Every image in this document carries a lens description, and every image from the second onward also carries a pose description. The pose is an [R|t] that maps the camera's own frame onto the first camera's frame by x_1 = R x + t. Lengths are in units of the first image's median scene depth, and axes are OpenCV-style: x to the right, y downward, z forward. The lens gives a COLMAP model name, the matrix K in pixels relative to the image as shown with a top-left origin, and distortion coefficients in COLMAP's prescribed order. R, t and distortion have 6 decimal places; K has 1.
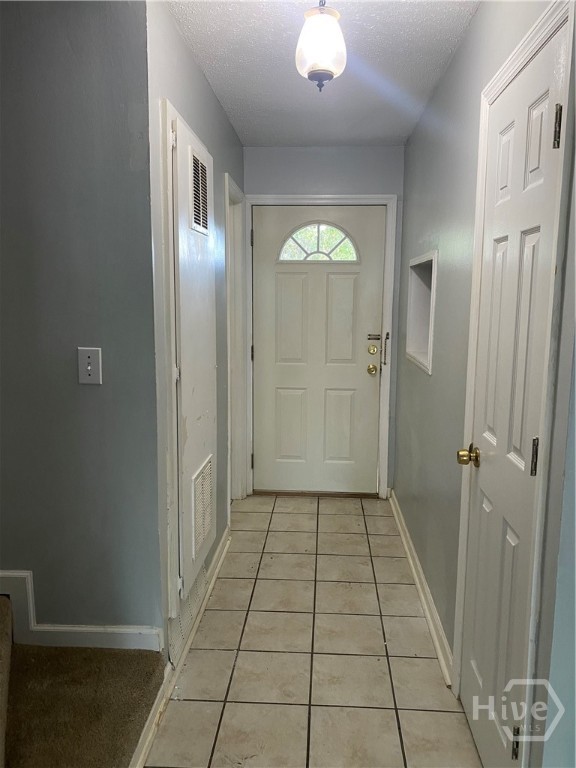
lens RADIAL K [[593.2, 0, 289.7], [0, 593.2, 381.6], [0, 0, 1]] dist [0.009521, -0.036941]
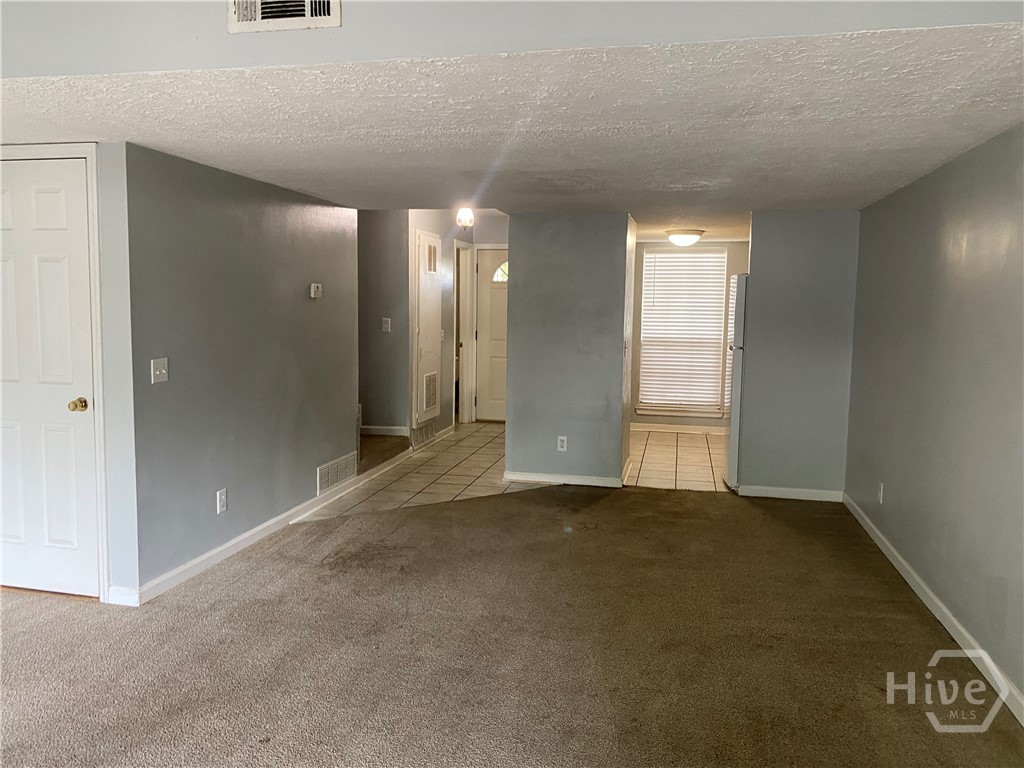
lens RADIAL K [[790.9, 0, 519.1], [0, 790.9, 379.6], [0, 0, 1]] dist [0.009521, -0.036941]
pose [[0.989898, 0.018190, -0.140612, 0.490629], [-0.025106, 0.998552, -0.047568, 0.236391], [0.139543, 0.050617, 0.988921, -1.561342]]
